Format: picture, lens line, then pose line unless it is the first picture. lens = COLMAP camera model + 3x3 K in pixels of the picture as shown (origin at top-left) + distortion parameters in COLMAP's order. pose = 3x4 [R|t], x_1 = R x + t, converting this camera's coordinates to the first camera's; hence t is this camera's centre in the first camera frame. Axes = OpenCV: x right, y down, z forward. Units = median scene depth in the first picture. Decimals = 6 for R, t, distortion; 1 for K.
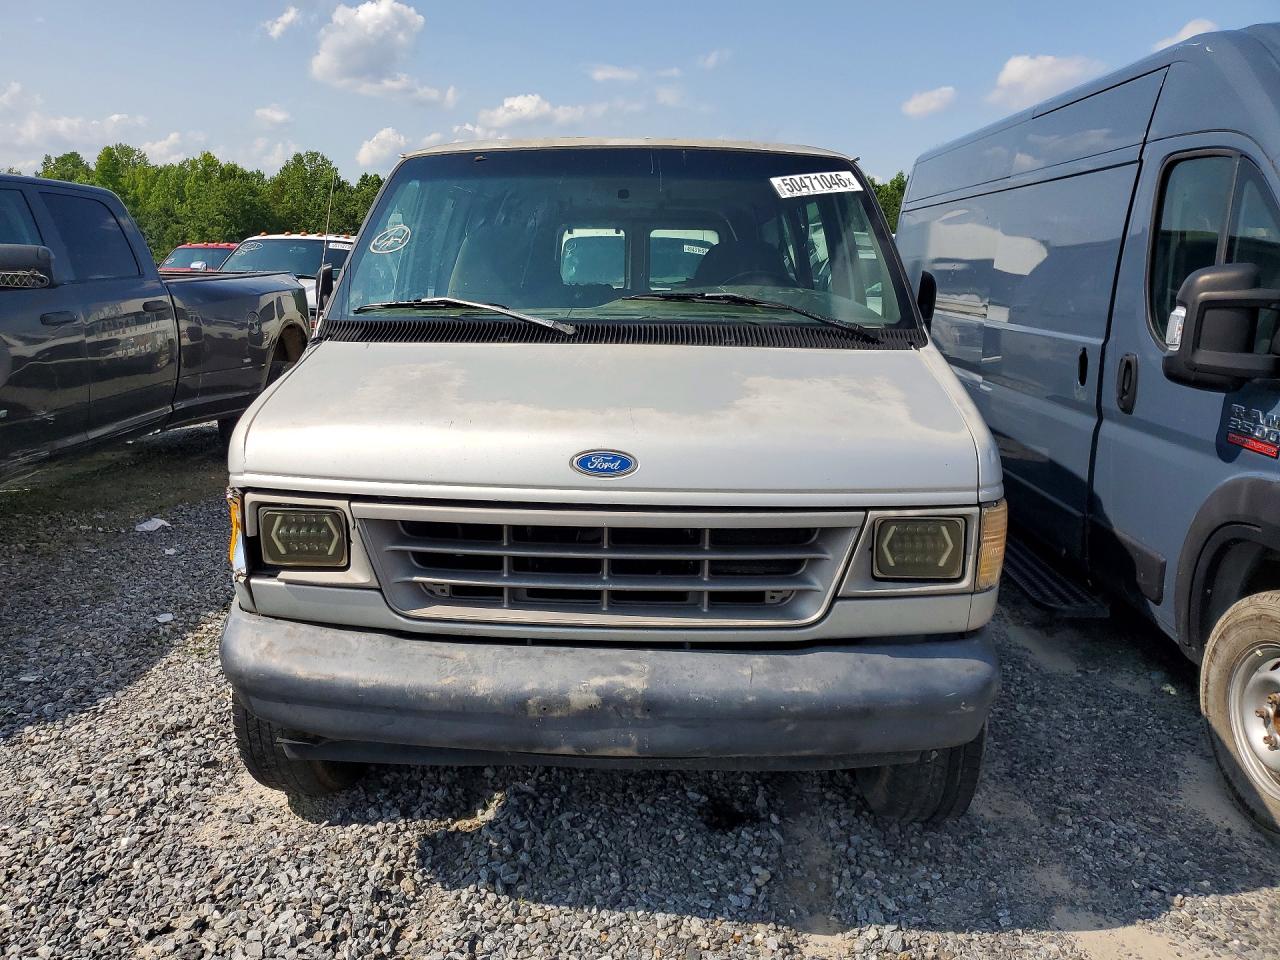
lens RADIAL K [[1024.6, 0, 654.6], [0, 1024.6, 480.8], [0, 0, 1]] dist [0.024332, -0.003753]
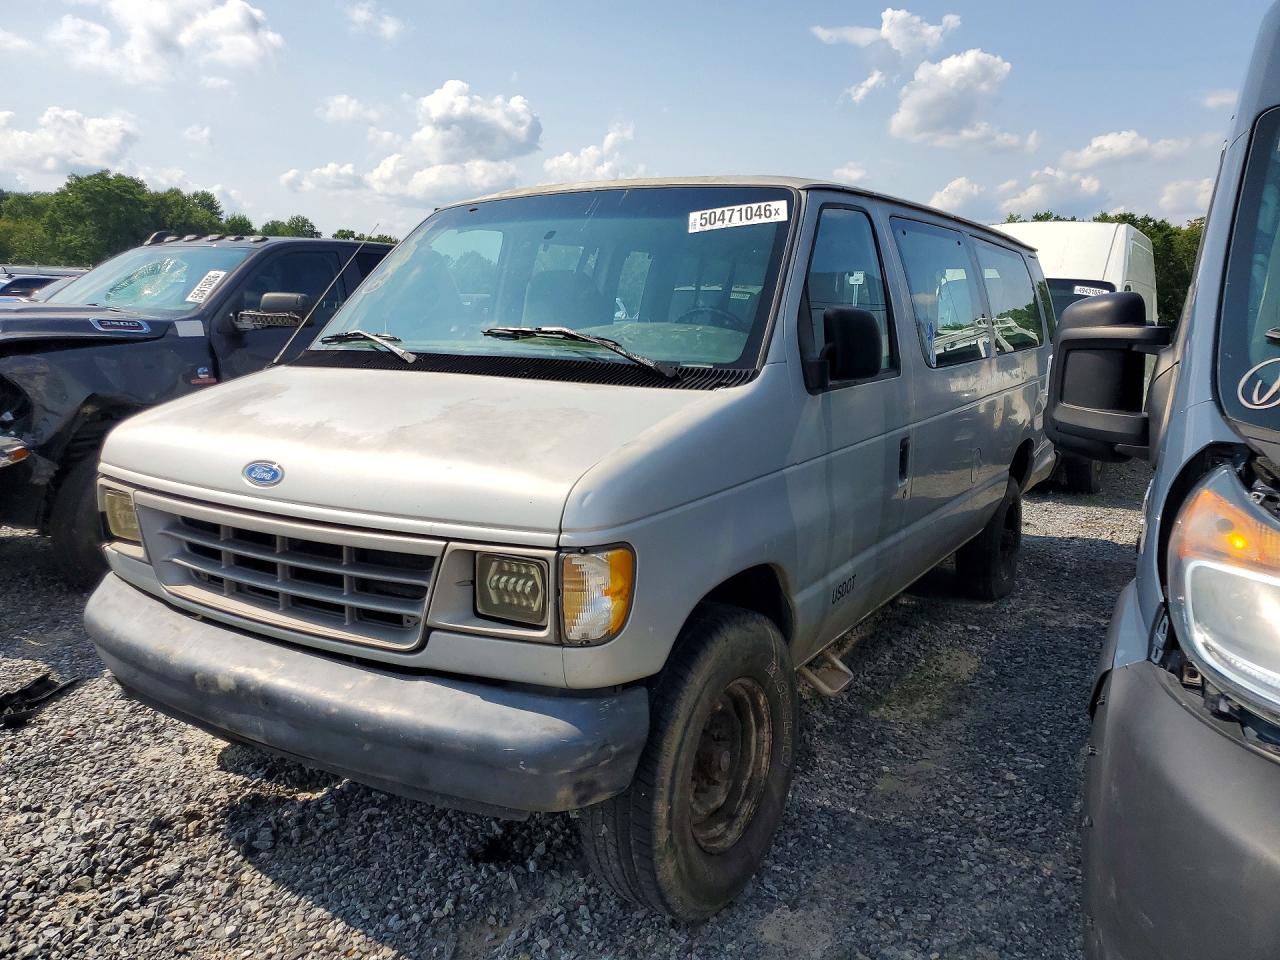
lens RADIAL K [[1069.1, 0, 640.0], [0, 1069.1, 447.9], [0, 0, 1]] dist [-0.012989, -0.007360]
pose [[0.857103, 0.059366, -0.511713, 0.053659], [-0.102142, 0.993200, -0.055858, -0.001302], [0.504918, 0.100143, 0.857339, 0.012405]]
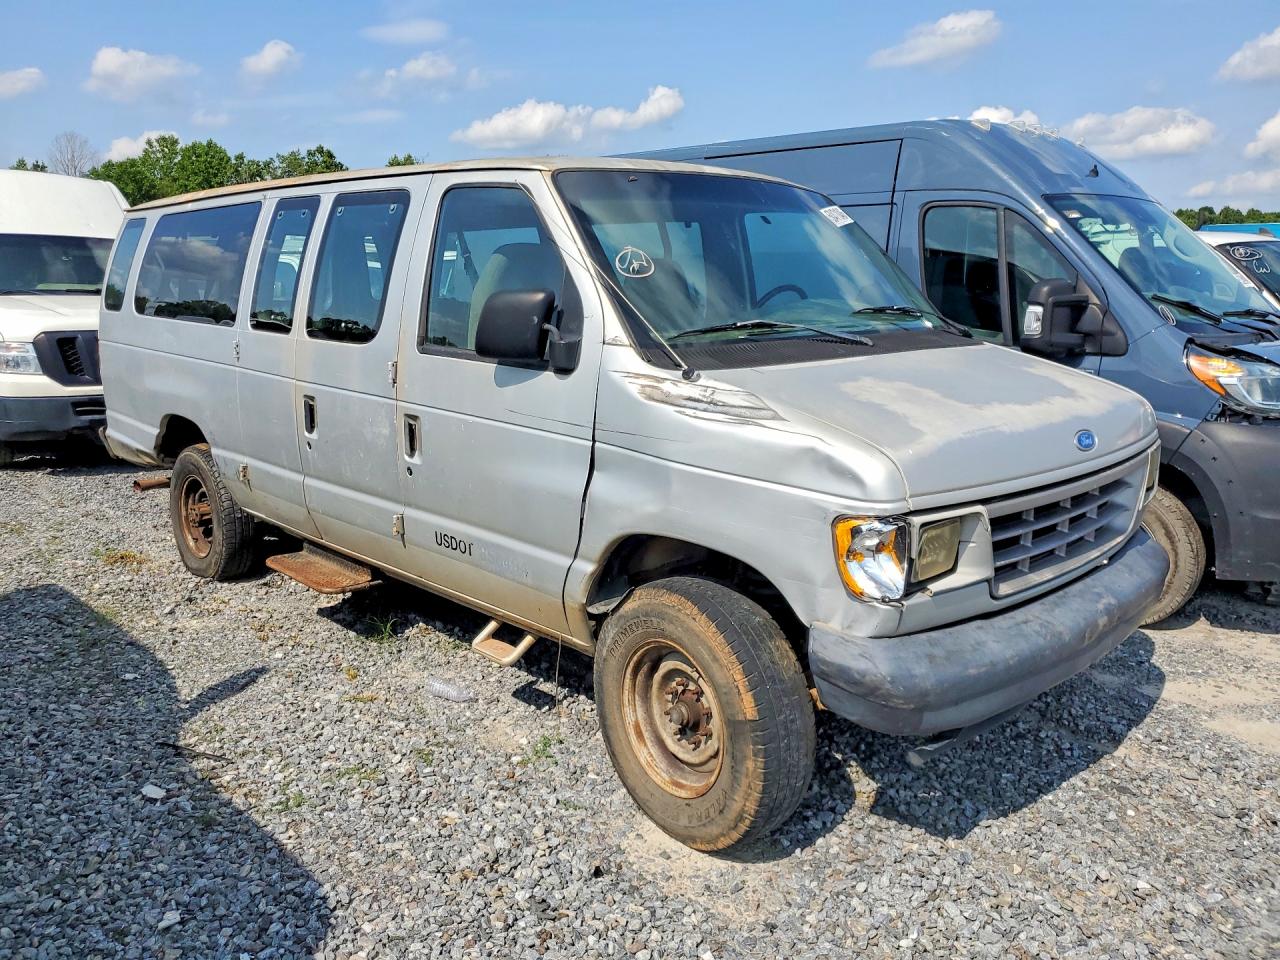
lens RADIAL K [[1005.2, 0, 640.6], [0, 1005.2, 454.4], [0, 0, 1]] dist [0.004684, 0.002897]
pose [[0.680439, -0.140402, 0.719229, -0.081629], [0.152042, 0.987165, 0.048864, -0.008845], [-0.716859, 0.076104, 0.693052, 0.031297]]
